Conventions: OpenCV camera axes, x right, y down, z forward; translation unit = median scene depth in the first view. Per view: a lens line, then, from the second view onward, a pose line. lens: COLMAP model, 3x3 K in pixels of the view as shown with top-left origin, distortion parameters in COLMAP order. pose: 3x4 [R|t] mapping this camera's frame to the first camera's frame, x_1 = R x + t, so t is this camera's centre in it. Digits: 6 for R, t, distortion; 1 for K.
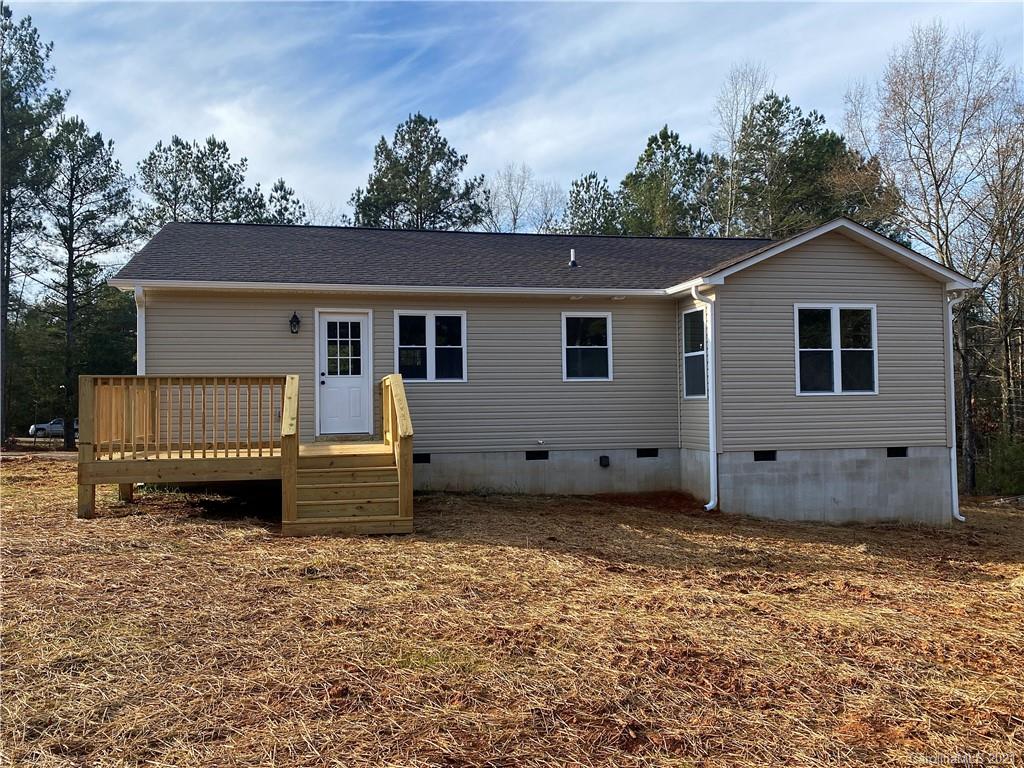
lens RADIAL K [[863.7, 0, 544.3], [0, 863.7, 368.3], [0, 0, 1]] dist [0.039122, -0.015248]
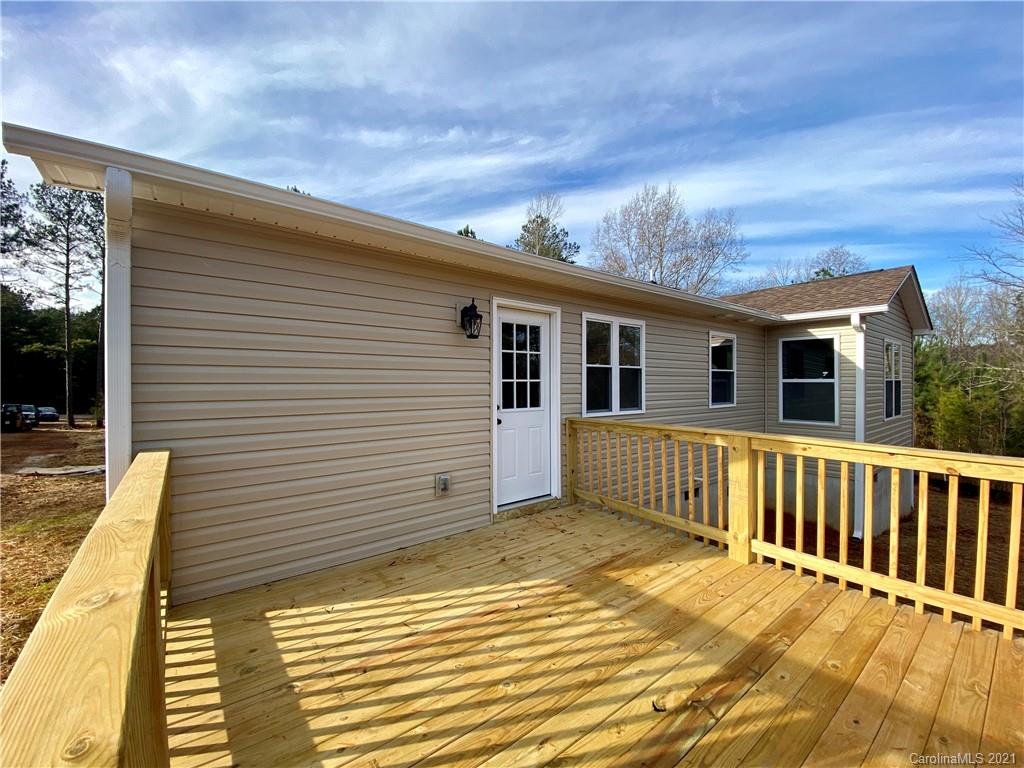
lens RADIAL K [[407.7, 0, 516.6], [0, 407.7, 382.0], [0, 0, 1]] dist [0.026553, -0.019849]
pose [[0.901537, 0.011849, 0.432541, -0.352085], [-0.029934, 0.998938, 0.035026, -0.020787], [-0.431666, -0.044525, 0.900934, 0.705104]]
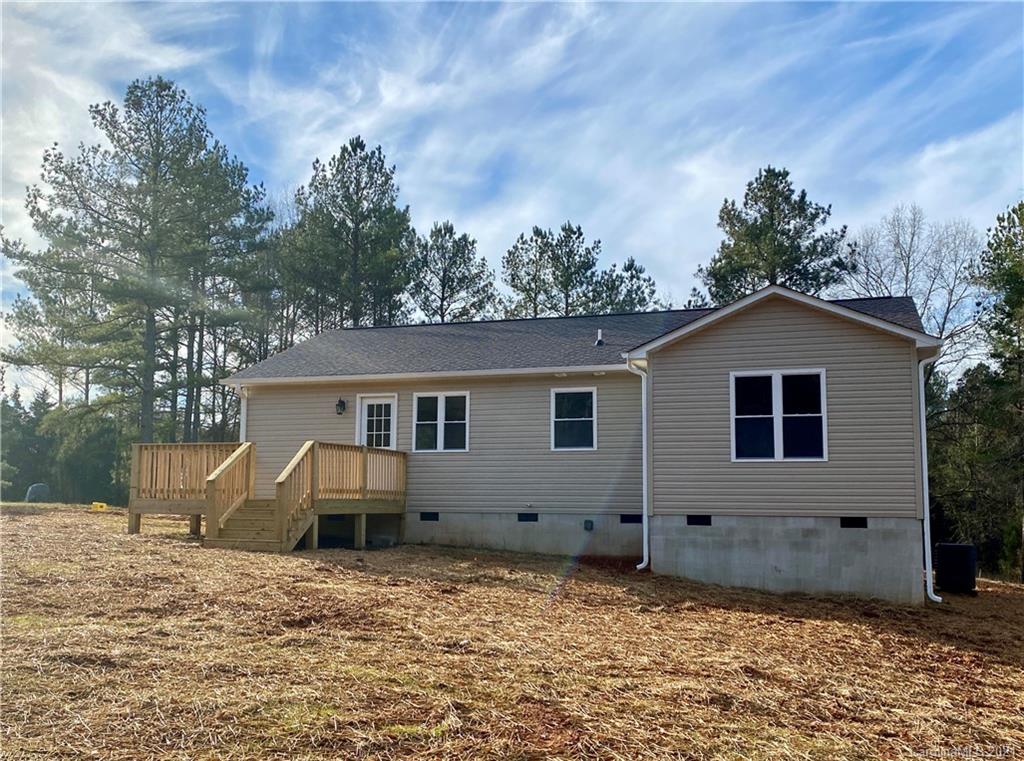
lens RADIAL K [[1151.2, 0, 512.0], [0, 1151.2, 380.5], [0, 0, 1]] dist [0.274848, -0.771828]
pose [[0.847874, -0.044125, -0.528358, 0.779995], [-0.000731, 0.996433, -0.084388, 0.050698], [0.530197, 0.071937, 0.844817, -0.291682]]
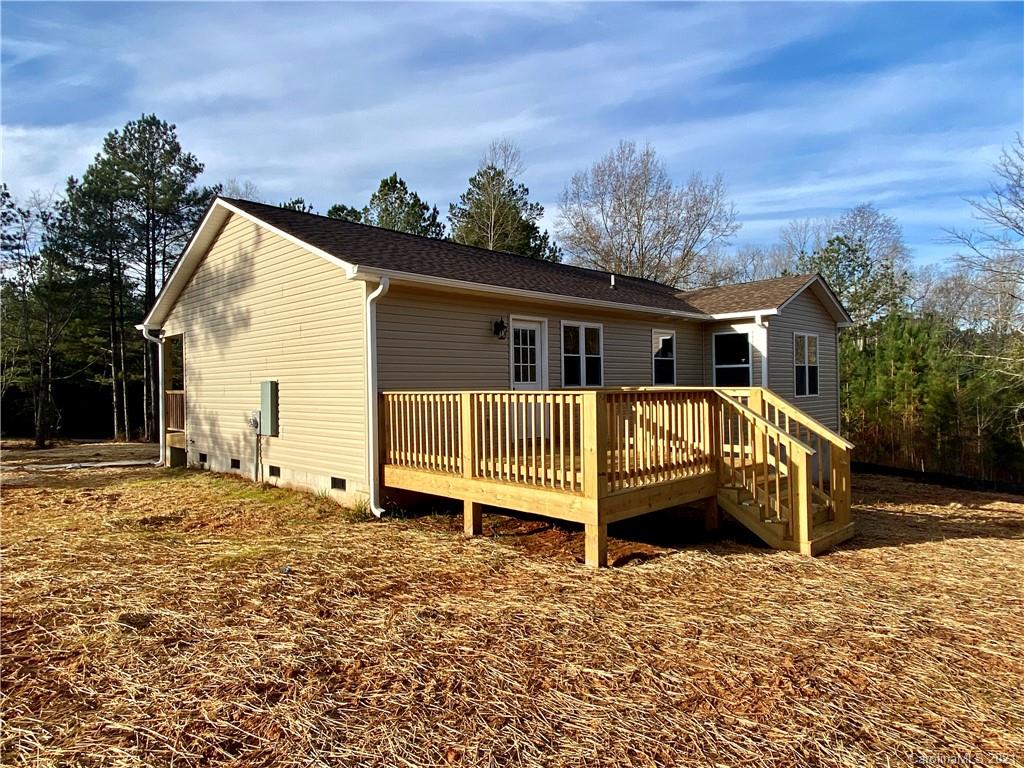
lens RADIAL K [[621.9, 0, 540.3], [0, 621.9, 383.8], [0, 0, 1]] dist [0.002951, 0.000375]
pose [[0.825792, -0.001900, 0.563971, -0.608133], [-0.018210, 0.999383, 0.030032, -0.011617], [-0.563680, -0.035070, 0.825248, 0.370510]]
